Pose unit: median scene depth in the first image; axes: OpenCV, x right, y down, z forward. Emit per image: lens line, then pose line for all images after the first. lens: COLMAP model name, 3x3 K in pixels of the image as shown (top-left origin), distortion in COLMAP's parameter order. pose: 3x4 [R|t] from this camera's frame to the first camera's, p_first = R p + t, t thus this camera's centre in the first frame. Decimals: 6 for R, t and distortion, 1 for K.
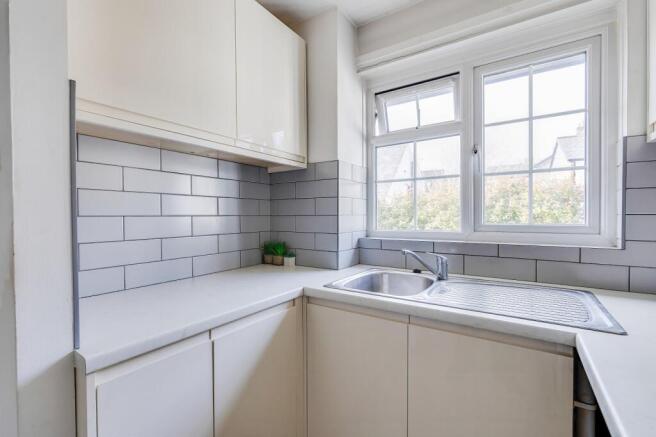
lens RADIAL K [[296.3, 0, 326.3], [0, 296.3, 218.6], [0, 0, 1]] dist [0.001652, 0.000148]
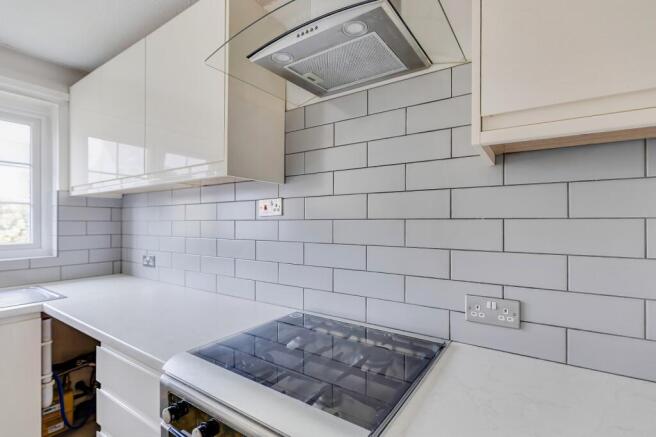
lens RADIAL K [[289.7, 0, 329.0], [0, 289.7, 221.0], [0, 0, 1]] dist [0.004187, 0.000218]
pose [[0.032877, 0.002561, 0.999456, -0.425772], [0.013785, 0.999900, -0.003016, -0.053551], [-0.999364, 0.013877, 0.032838, -0.425003]]
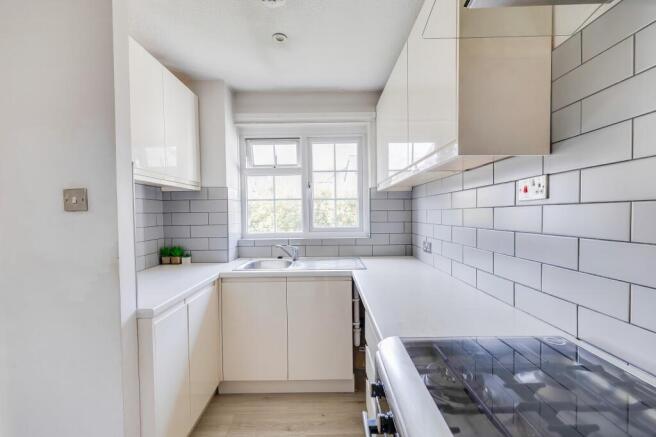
lens RADIAL K [[296.3, 0, 326.3], [0, 296.3, 218.6], [0, 0, 1]] dist [0.001652, 0.000148]
pose [[0.835551, -0.017872, 0.549123, -0.357939], [0.015349, 0.999840, 0.009185, -0.048269], [-0.549199, 0.000754, 0.835691, -0.489186]]
